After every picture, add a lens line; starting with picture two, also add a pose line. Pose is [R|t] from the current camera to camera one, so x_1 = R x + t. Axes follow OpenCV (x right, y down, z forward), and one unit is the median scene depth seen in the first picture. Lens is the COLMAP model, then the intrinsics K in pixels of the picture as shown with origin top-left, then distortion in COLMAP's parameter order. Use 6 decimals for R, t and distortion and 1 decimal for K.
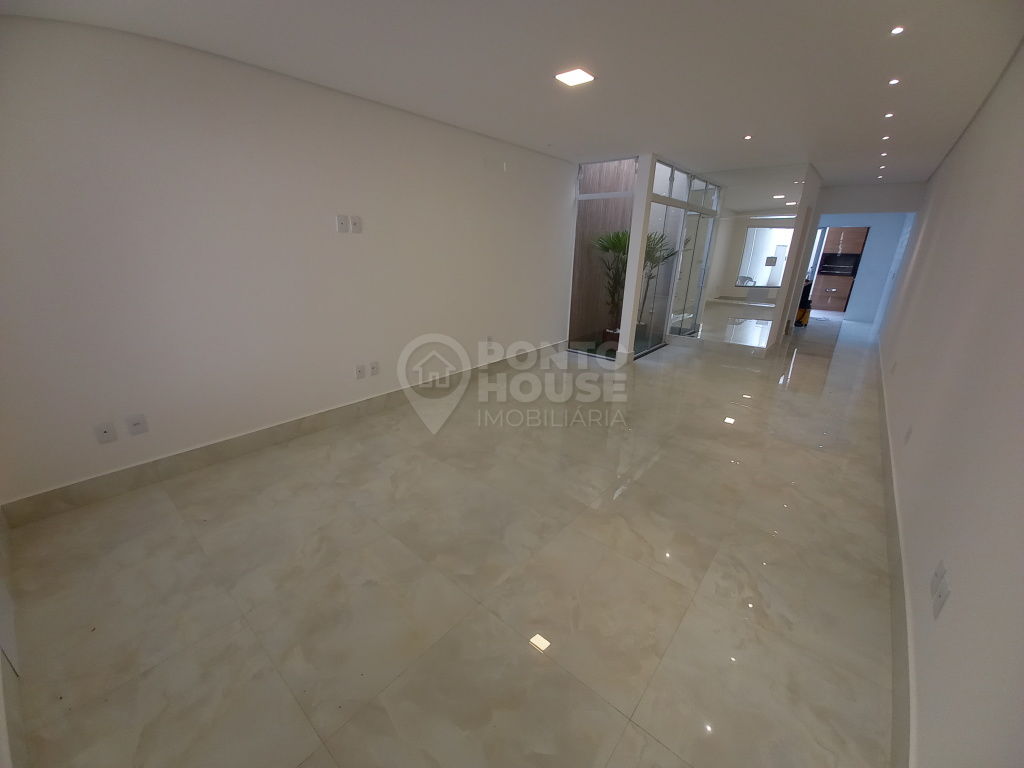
lens RADIAL K [[399.7, 0, 509.8], [0, 399.7, 387.3], [0, 0, 1]] dist [0.012185, -0.013036]
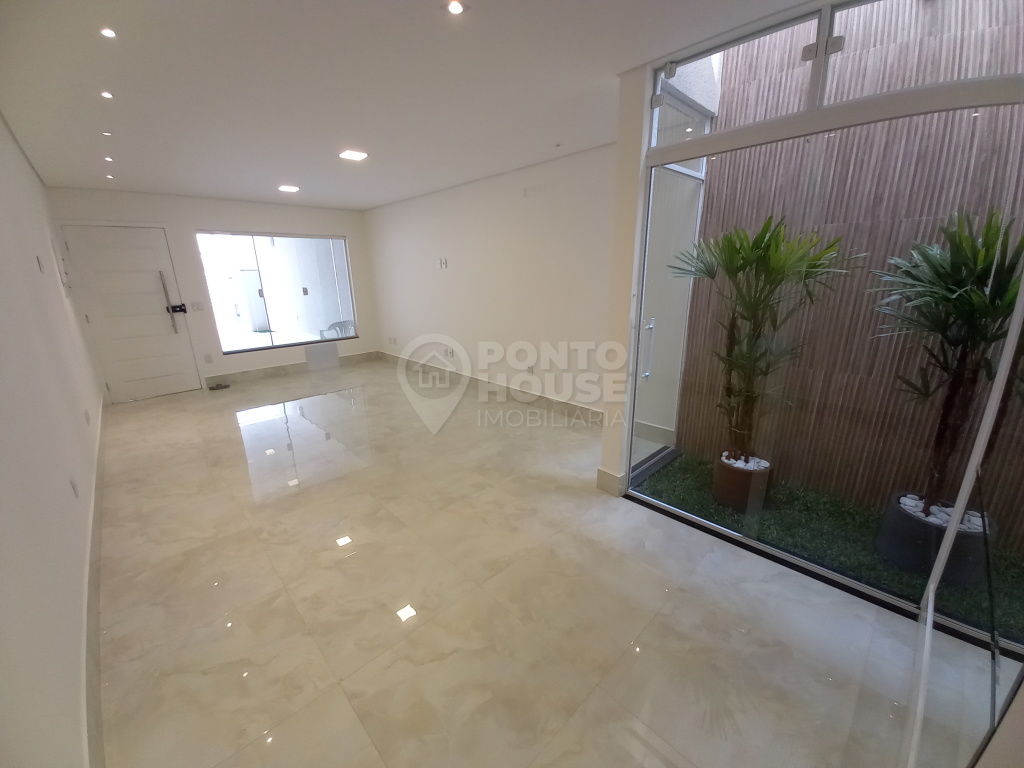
lens RADIAL K [[399.7, 0, 509.8], [0, 399.7, 387.3], [0, 0, 1]] dist [0.012185, -0.013036]
pose [[-0.094886, 0.281919, -0.954735, 1.035684], [-0.287249, 0.910514, 0.297410, -0.405971], [0.953145, 0.302466, -0.005414, 1.131925]]
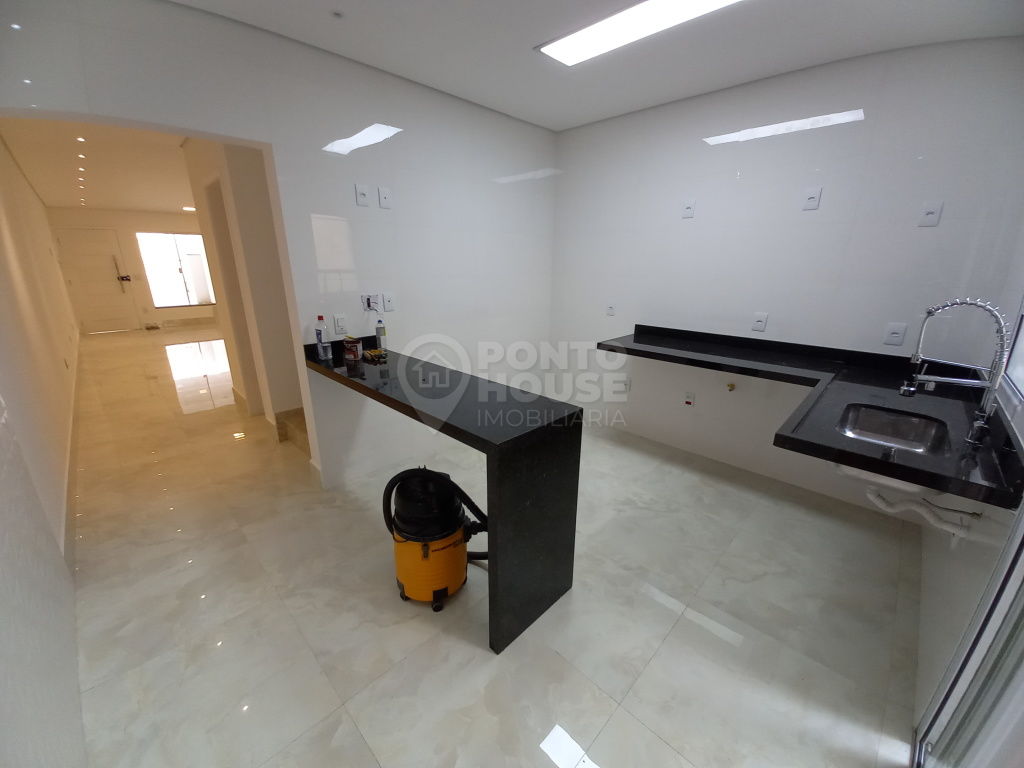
lens RADIAL K [[399.7, 0, 509.8], [0, 399.7, 387.3], [0, 0, 1]] dist [0.012185, -0.013036]
pose [[-0.069077, 0.306027, -0.949514, 1.101103], [-0.311695, 0.897517, 0.311944, -0.430638], [0.947668, 0.317506, 0.033390, 1.204899]]
